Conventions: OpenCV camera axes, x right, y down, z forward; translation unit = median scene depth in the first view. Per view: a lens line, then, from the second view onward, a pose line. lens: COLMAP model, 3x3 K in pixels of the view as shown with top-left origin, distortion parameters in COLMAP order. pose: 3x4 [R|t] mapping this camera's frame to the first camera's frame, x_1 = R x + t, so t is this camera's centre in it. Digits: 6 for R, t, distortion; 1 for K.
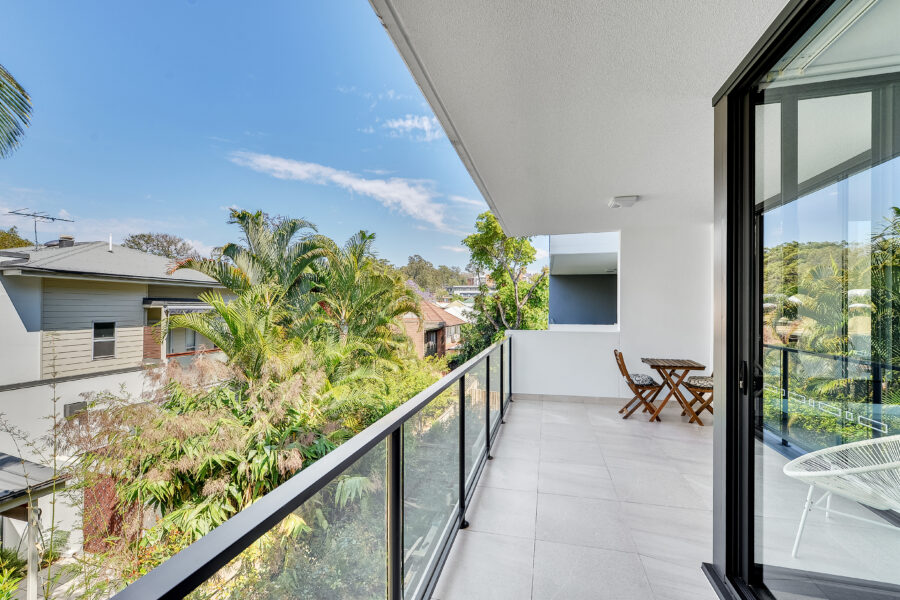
lens RADIAL K [[365.1, 0, 450.0], [0, 365.1, 300.0], [0, 0, 1]] dist [0.001458, 0.000009]
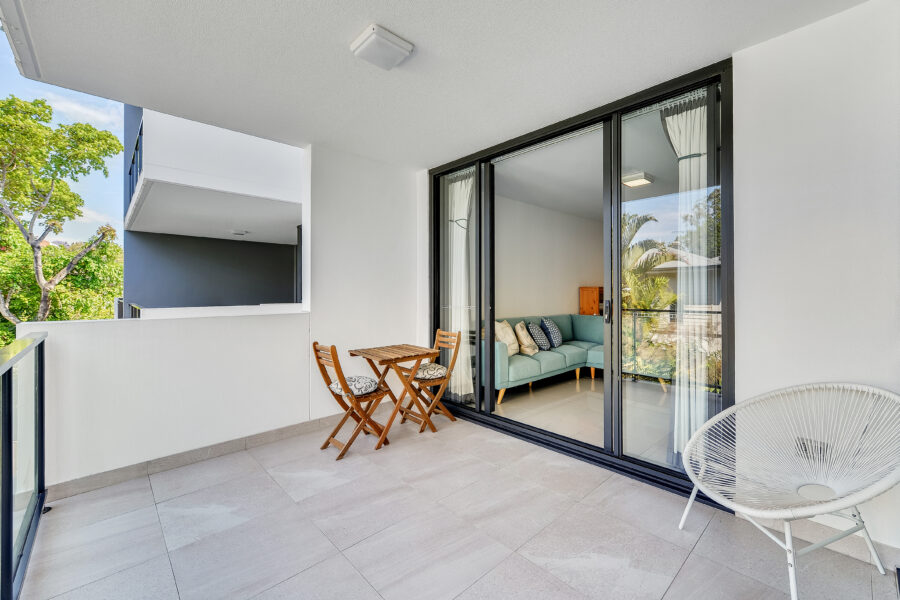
lens RADIAL K [[360.5, 0, 455.7], [0, 360.5, 297.6], [0, 0, 1]] dist [0.002565, 0.000046]
pose [[0.504312, -0.009177, 0.863473, 0.059743], [-0.016694, 0.999653, 0.020375, 0.041192], [-0.863360, -0.024690, 0.503984, 0.437988]]
